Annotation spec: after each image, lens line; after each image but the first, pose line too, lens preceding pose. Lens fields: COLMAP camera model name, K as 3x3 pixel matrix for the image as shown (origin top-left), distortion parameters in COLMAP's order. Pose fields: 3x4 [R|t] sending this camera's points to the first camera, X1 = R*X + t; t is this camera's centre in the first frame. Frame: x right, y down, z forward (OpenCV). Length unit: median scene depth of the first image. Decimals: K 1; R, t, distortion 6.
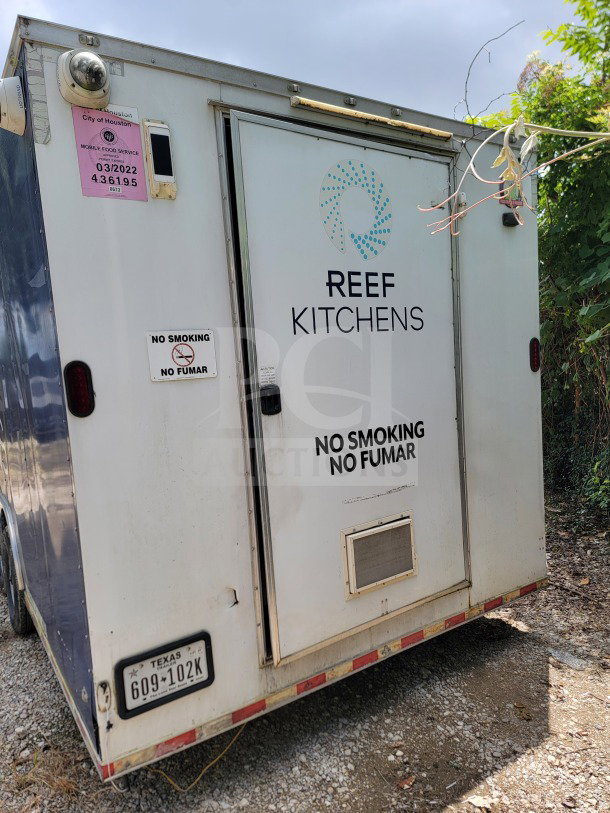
lens RADIAL K [[564.9, 0, 307.2], [0, 564.9, 410.7], [0, 0, 1]] dist [0.073185, -0.064850]
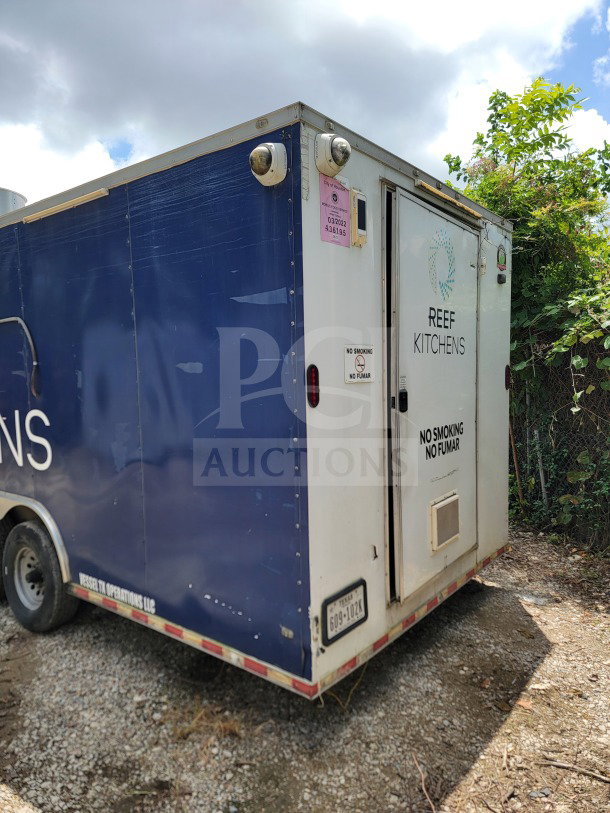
lens RADIAL K [[556.2, 0, 316.9], [0, 556.2, 400.7], [0, 0, 1]] dist [0.070064, -0.056949]
pose [[0.944361, 0.036523, 0.326877, -0.642077], [-0.022159, 0.998623, -0.047561, 0.044225], [-0.328164, 0.037671, 0.943869, -0.156837]]
